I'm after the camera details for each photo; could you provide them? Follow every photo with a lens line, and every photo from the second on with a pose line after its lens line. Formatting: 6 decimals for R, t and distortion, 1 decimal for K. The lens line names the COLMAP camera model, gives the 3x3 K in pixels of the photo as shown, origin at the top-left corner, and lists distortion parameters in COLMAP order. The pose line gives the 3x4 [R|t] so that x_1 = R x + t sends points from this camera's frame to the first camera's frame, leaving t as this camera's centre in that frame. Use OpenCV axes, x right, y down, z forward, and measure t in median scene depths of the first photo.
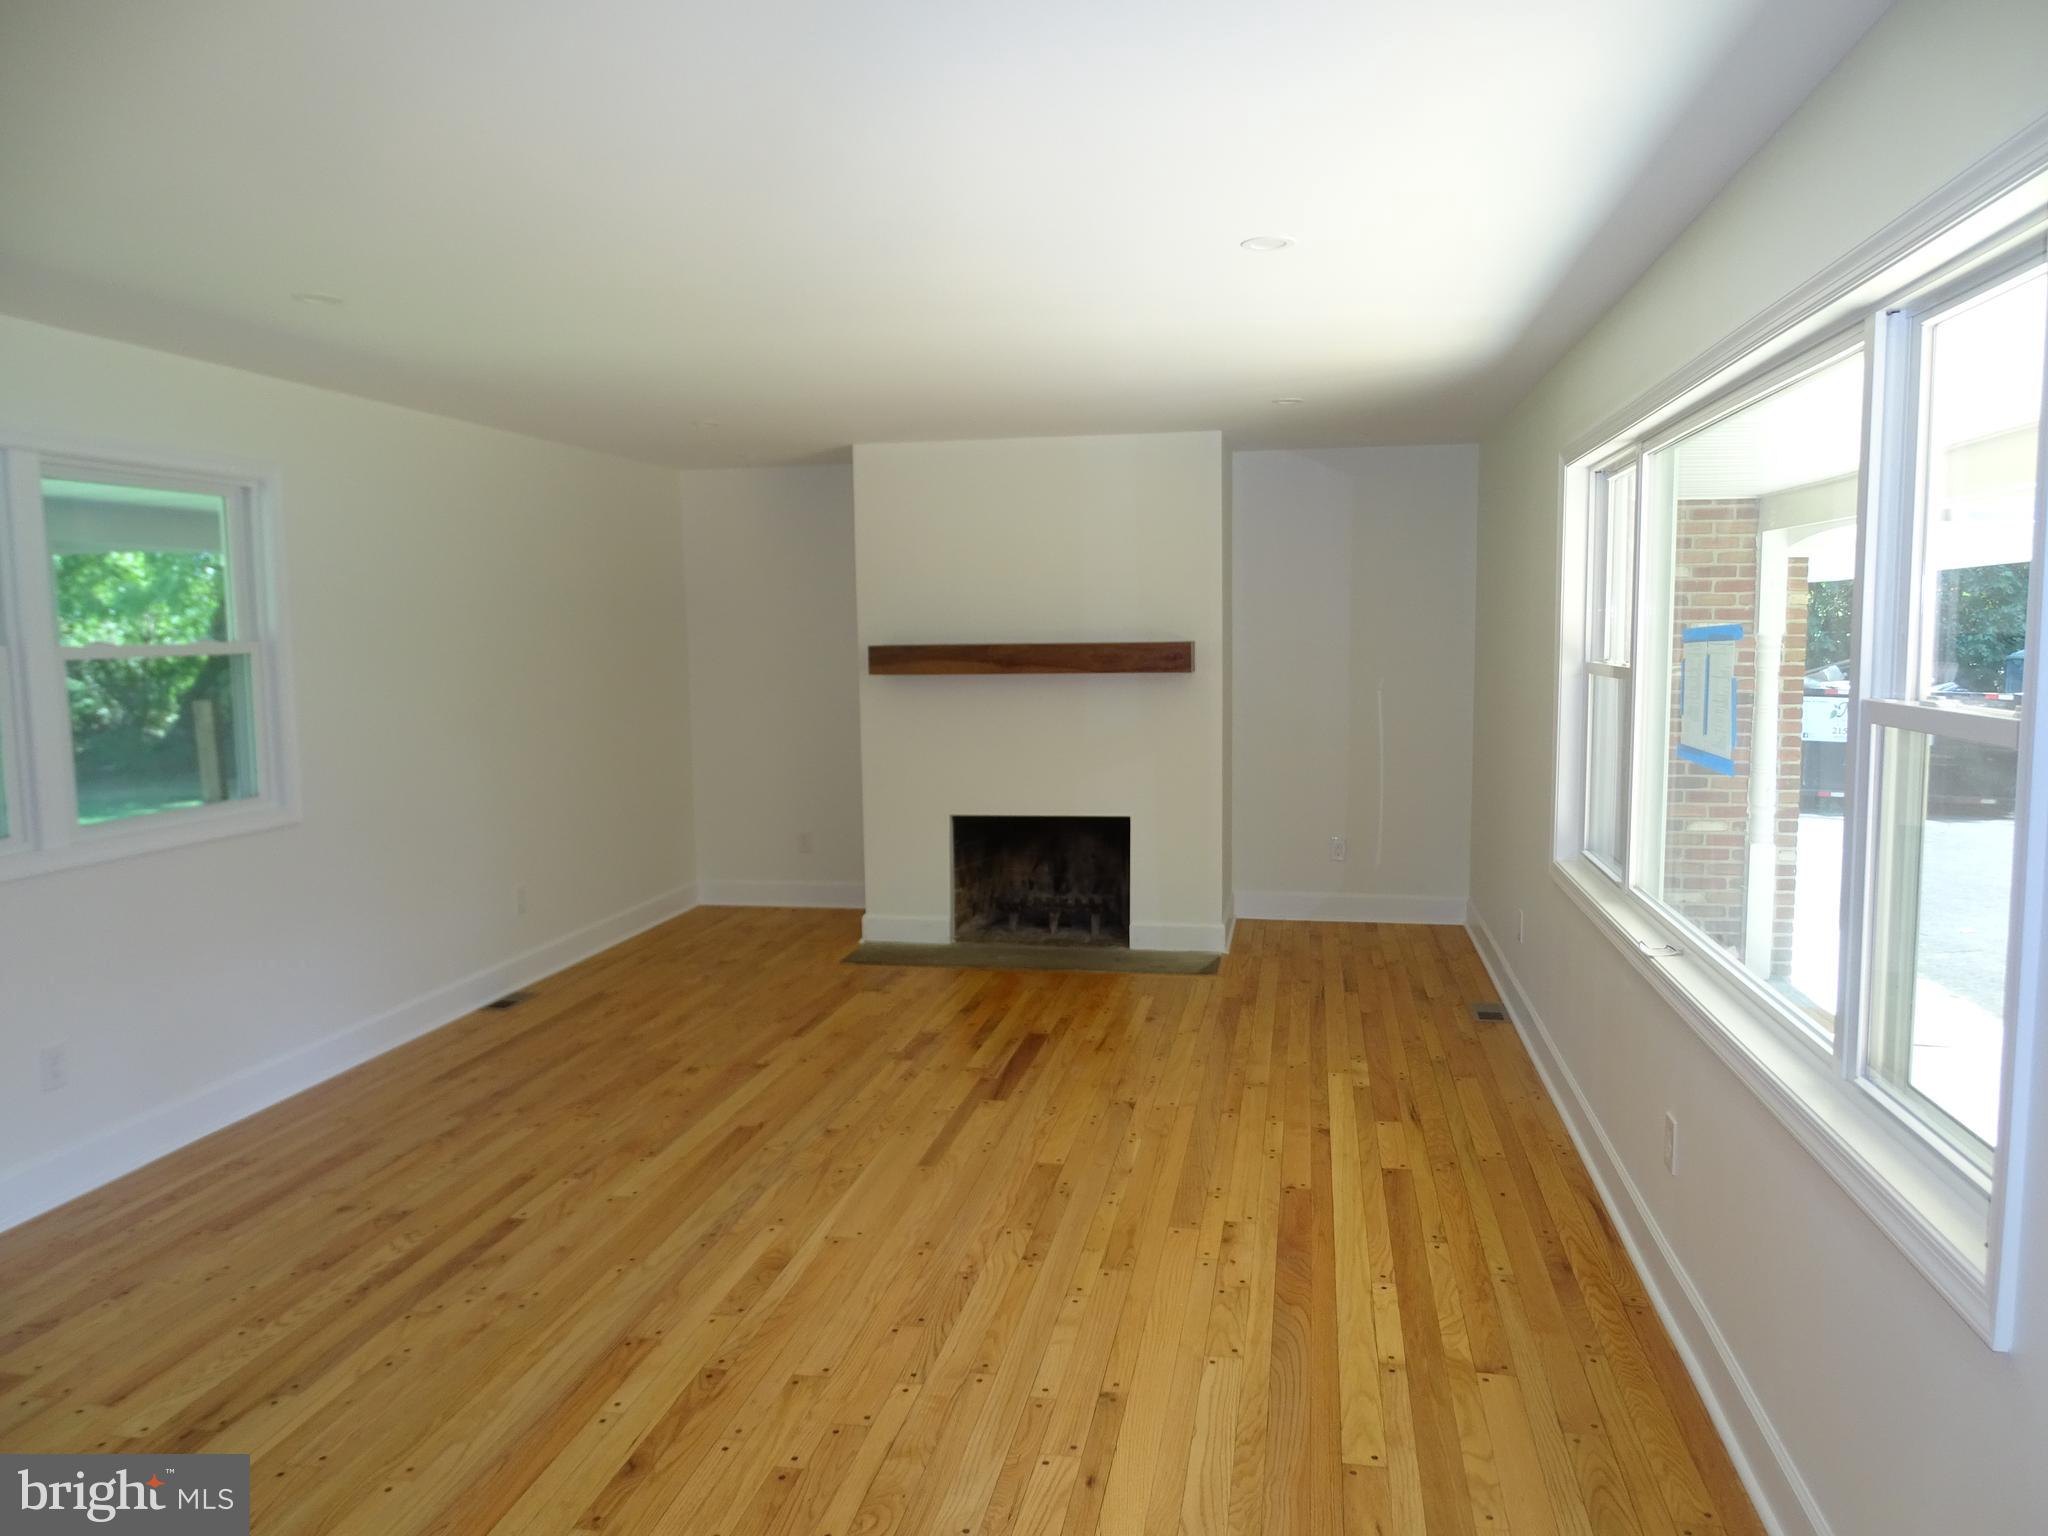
lens RADIAL K [[1484.4, 0, 1024.0], [0, 1484.4, 768.0], [0, 0, 1]] dist [0.008007, -0.001605]
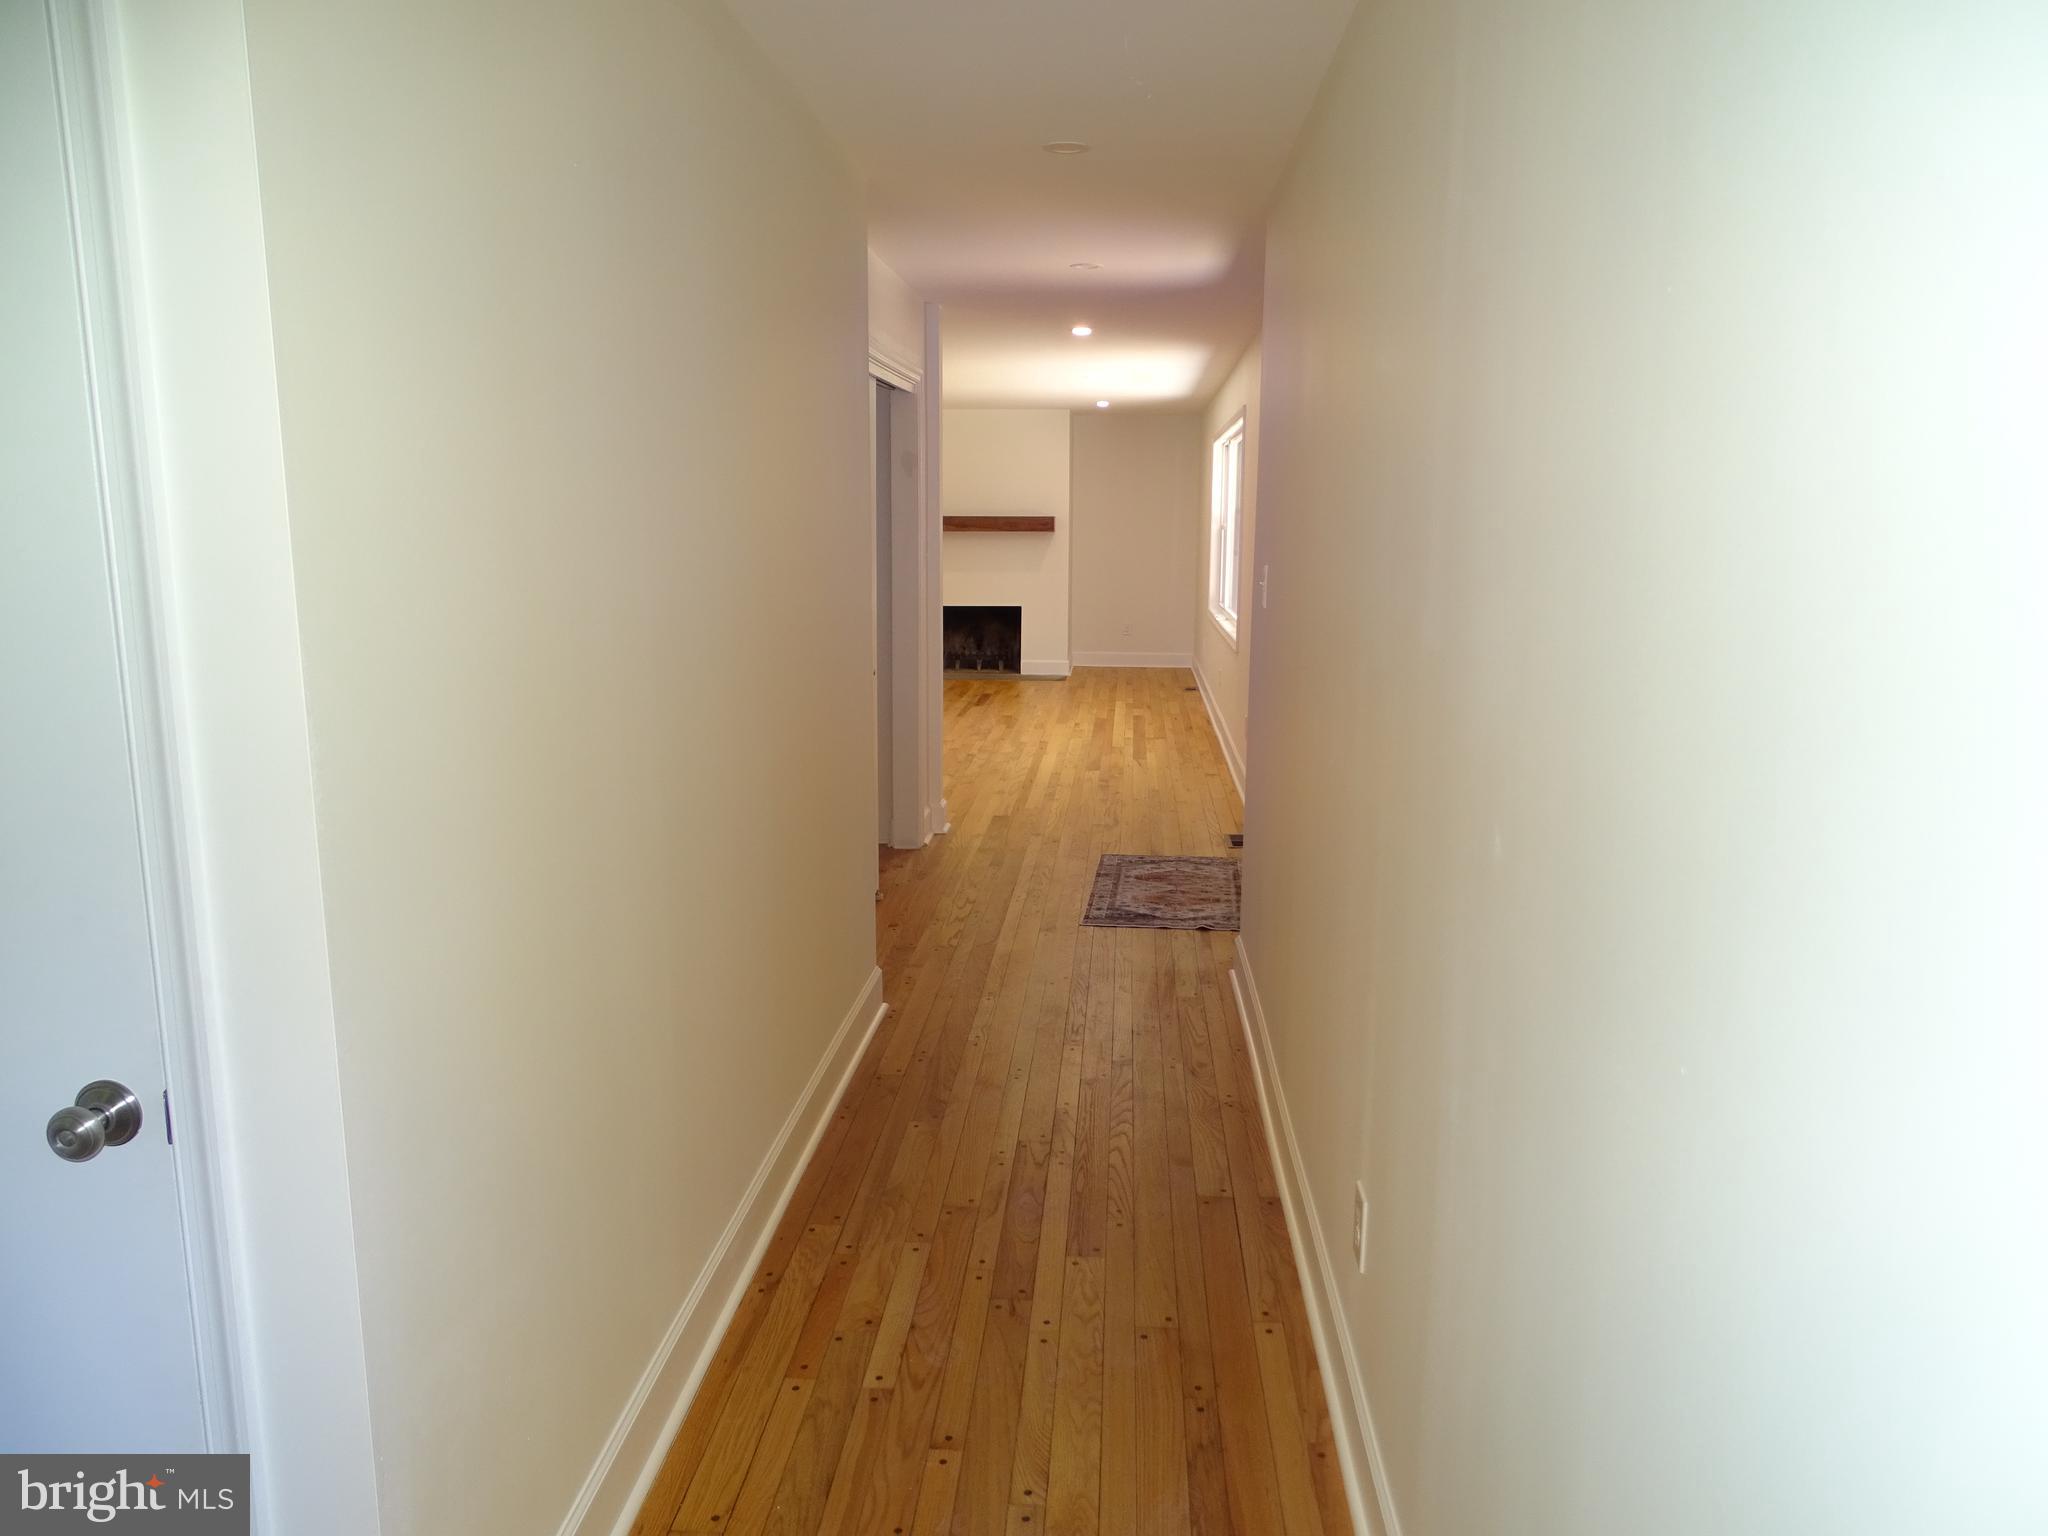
lens RADIAL K [[1484.4, 0, 1024.0], [0, 1484.4, 768.0], [0, 0, 1]] dist [0.008007, -0.001605]
pose [[0.992709, -0.004633, 0.120445, -0.178511], [-0.004268, 0.997283, 0.073539, 0.112036], [-0.120458, -0.073516, 0.989992, -1.054020]]
